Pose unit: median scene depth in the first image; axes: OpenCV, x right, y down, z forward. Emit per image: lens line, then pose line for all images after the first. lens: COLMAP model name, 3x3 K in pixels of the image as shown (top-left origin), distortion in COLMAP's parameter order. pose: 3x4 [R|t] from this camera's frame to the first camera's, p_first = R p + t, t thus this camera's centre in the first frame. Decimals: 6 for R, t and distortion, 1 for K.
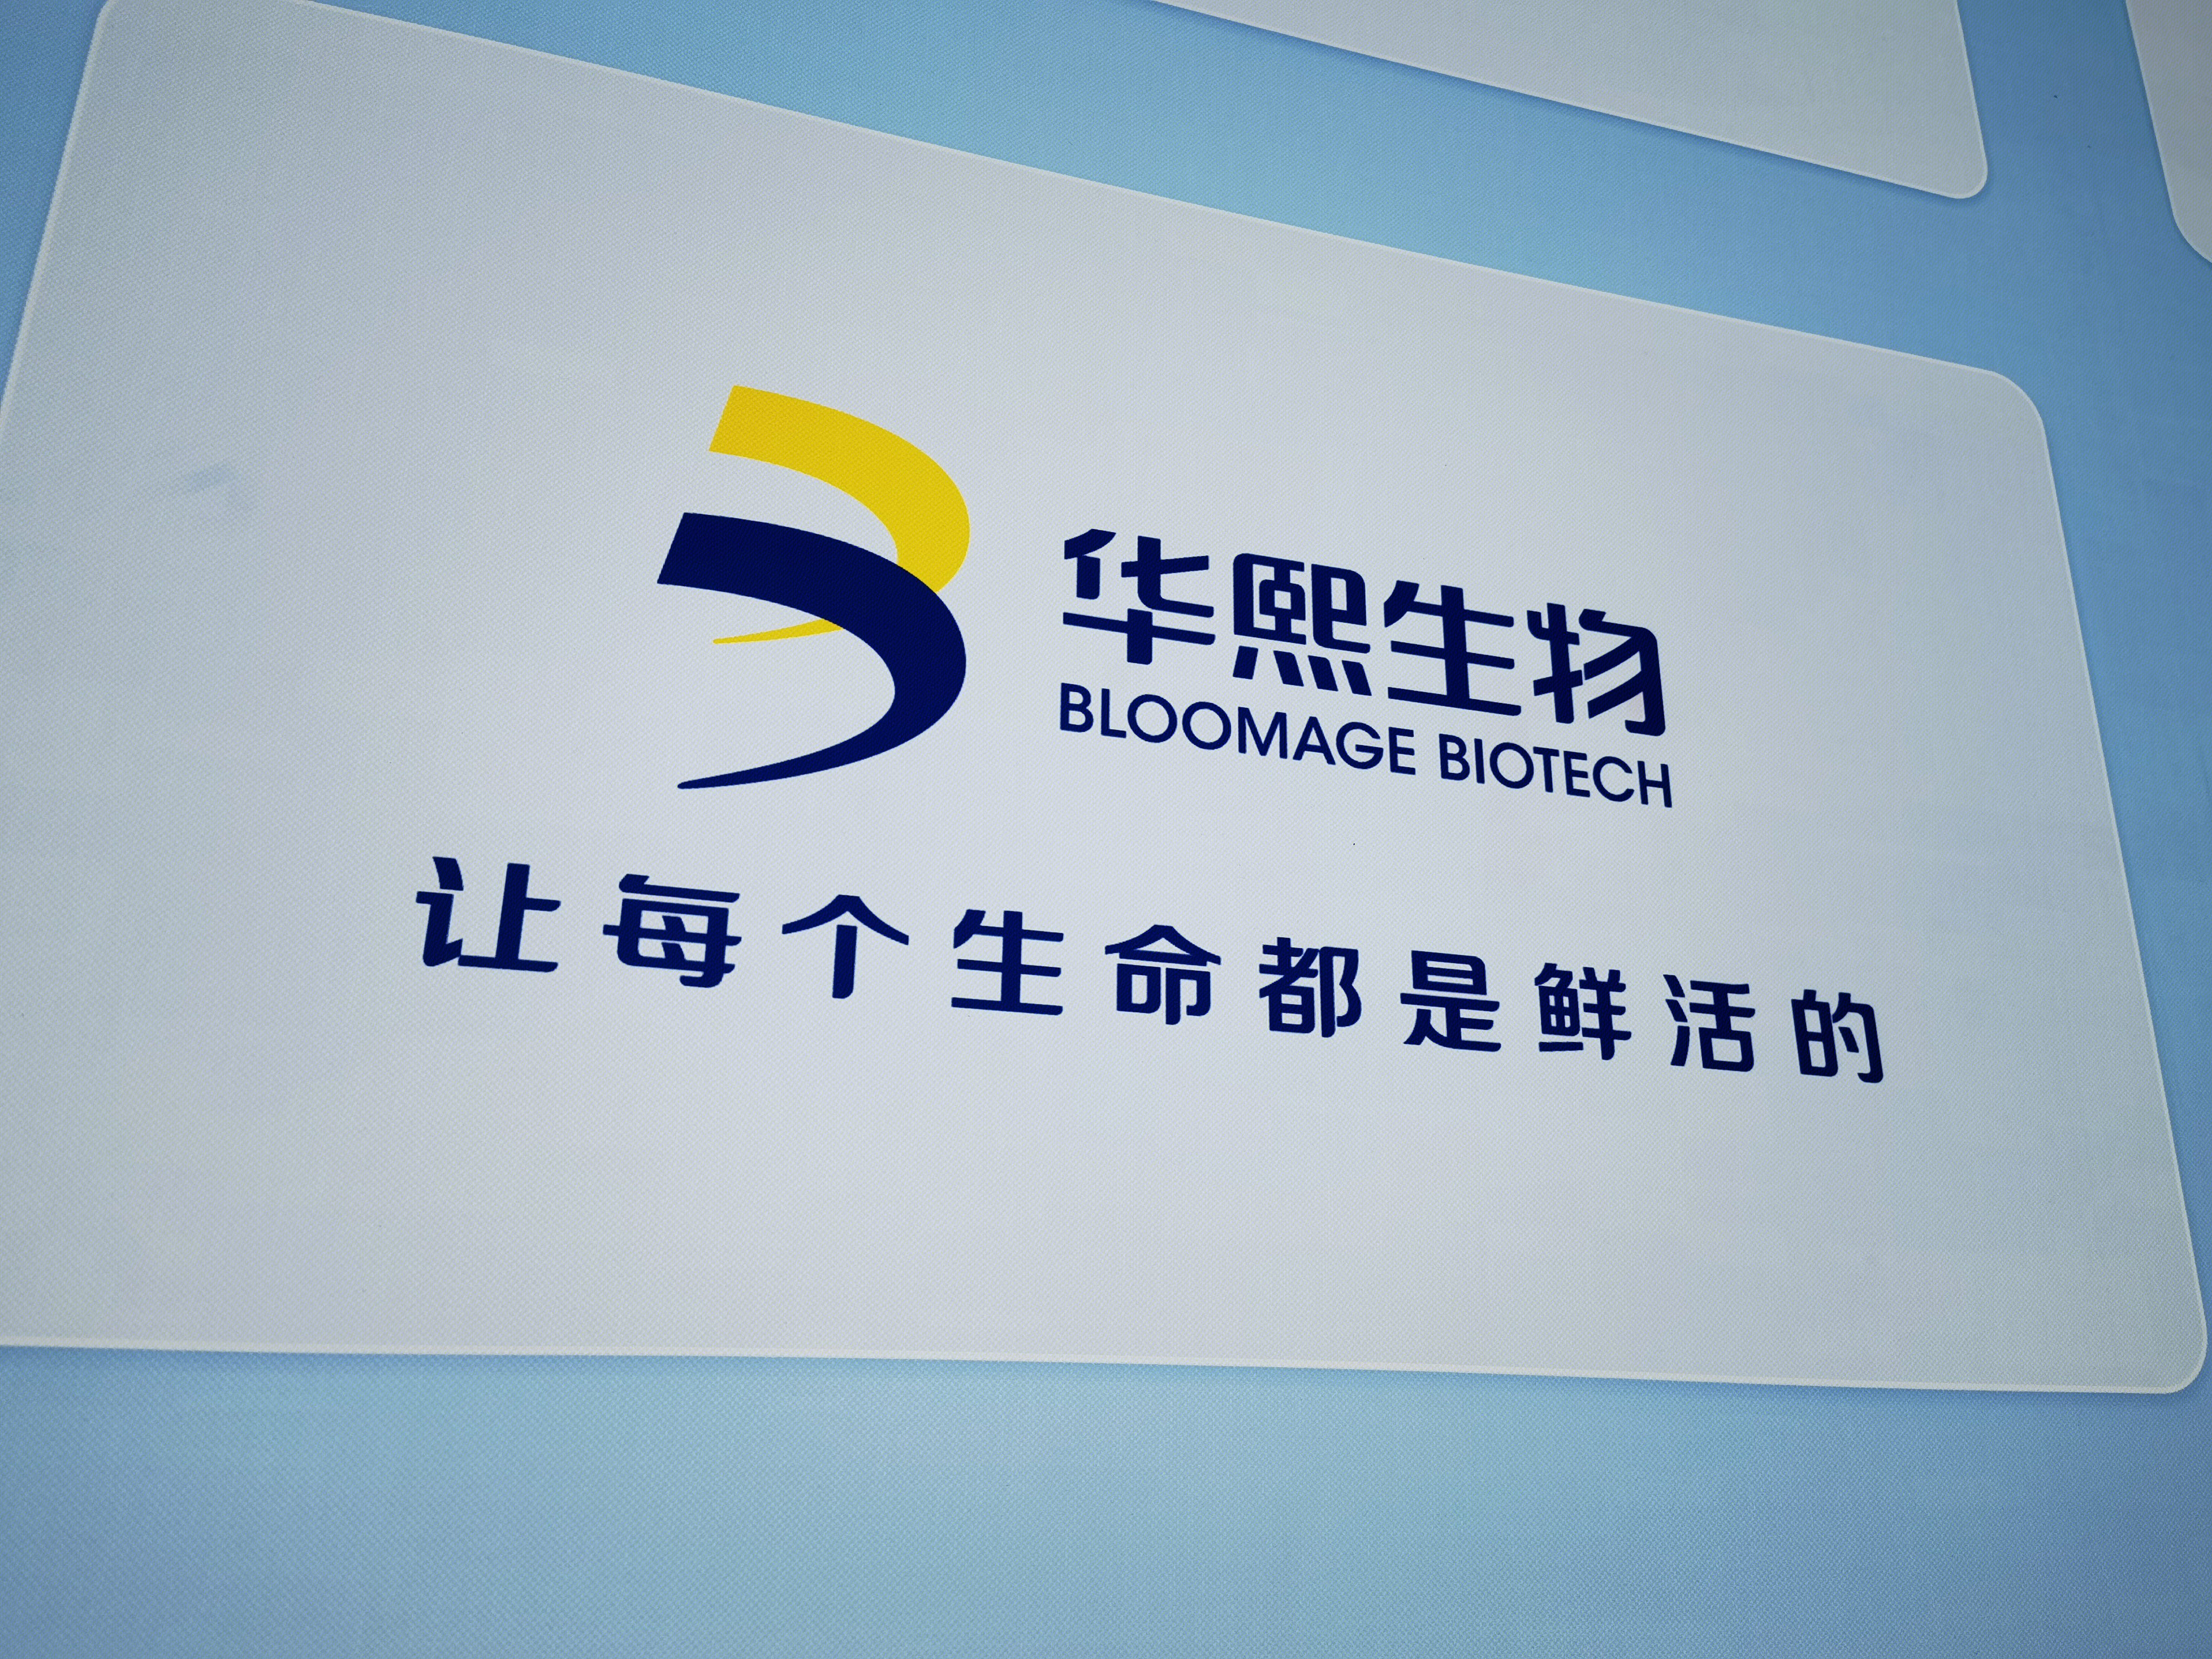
lens RADIAL K [[1758.8, 0, 1109.3], [0, 1758.8, 829.6], [0, 0, 1]] dist [0.057882, -0.005067]
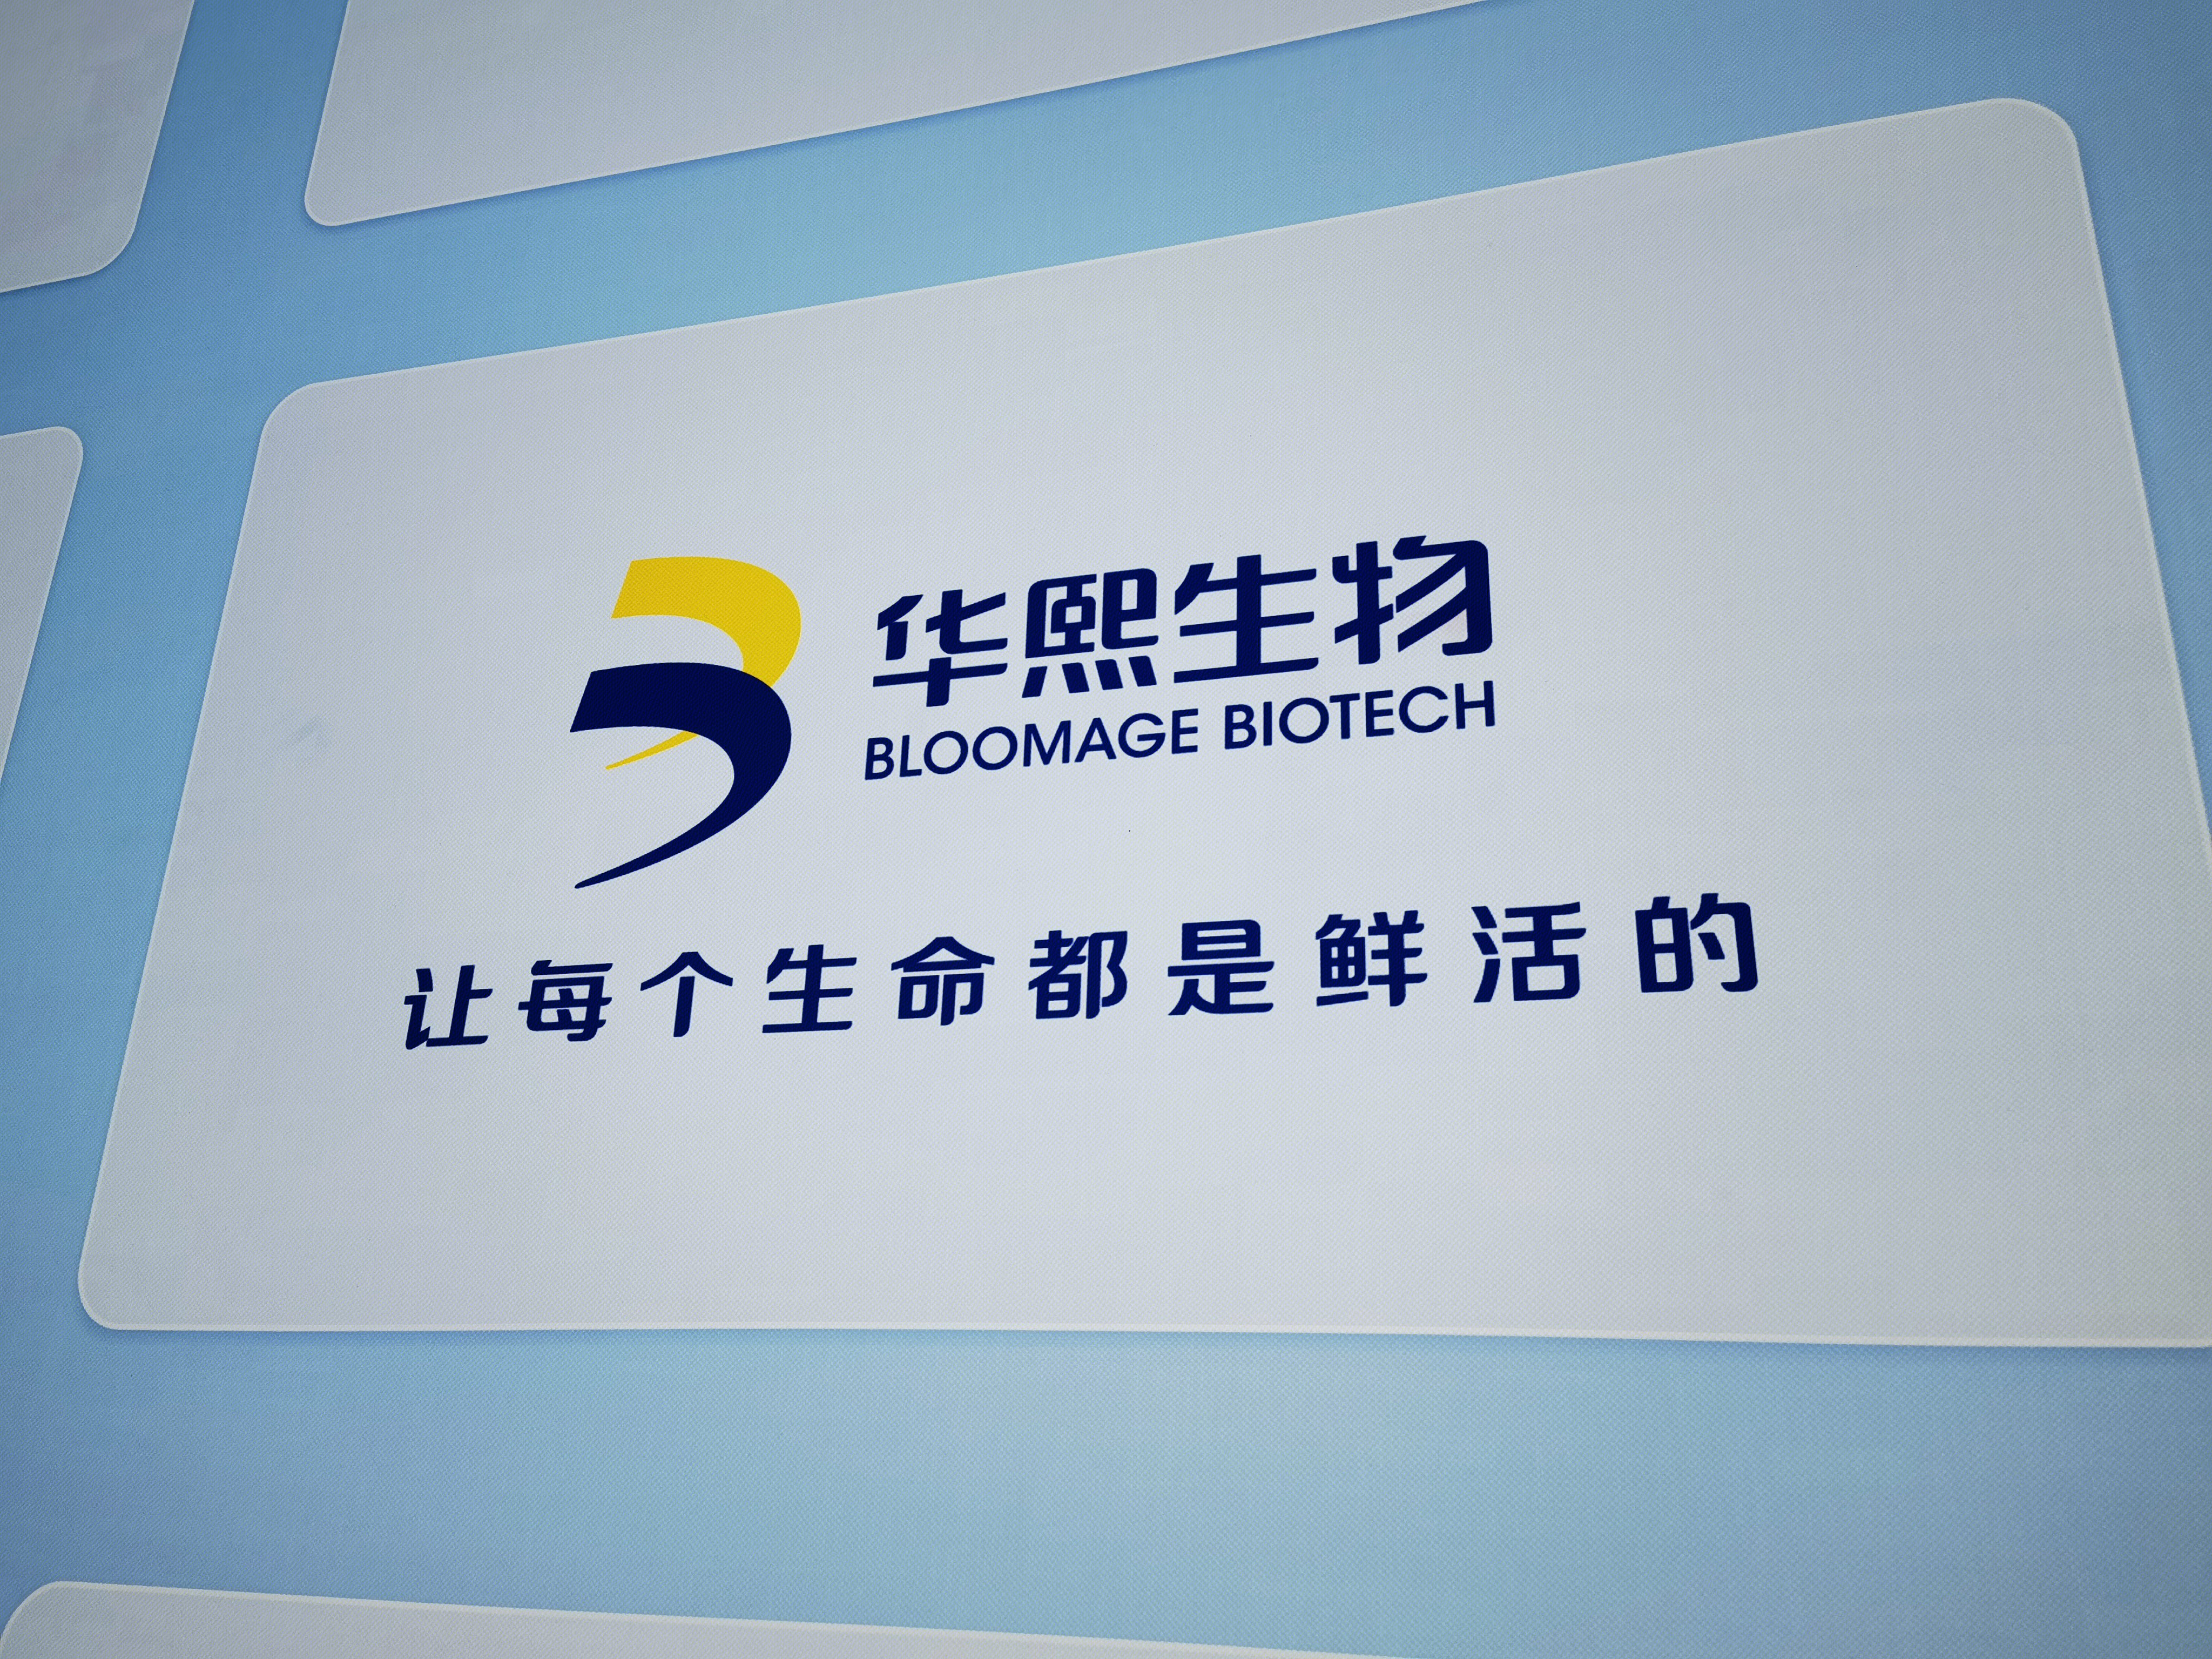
lens RADIAL K [[1758.8, 0, 1111.7], [0, 1758.8, 833.3], [0, 0, 1]] dist [0.057882, -0.005067]
pose [[0.825038, -0.176459, -0.536819, 0.684715], [0.162691, 0.983944, -0.073395, 0.083836], [0.541151, -0.026781, 0.840499, 0.119134]]
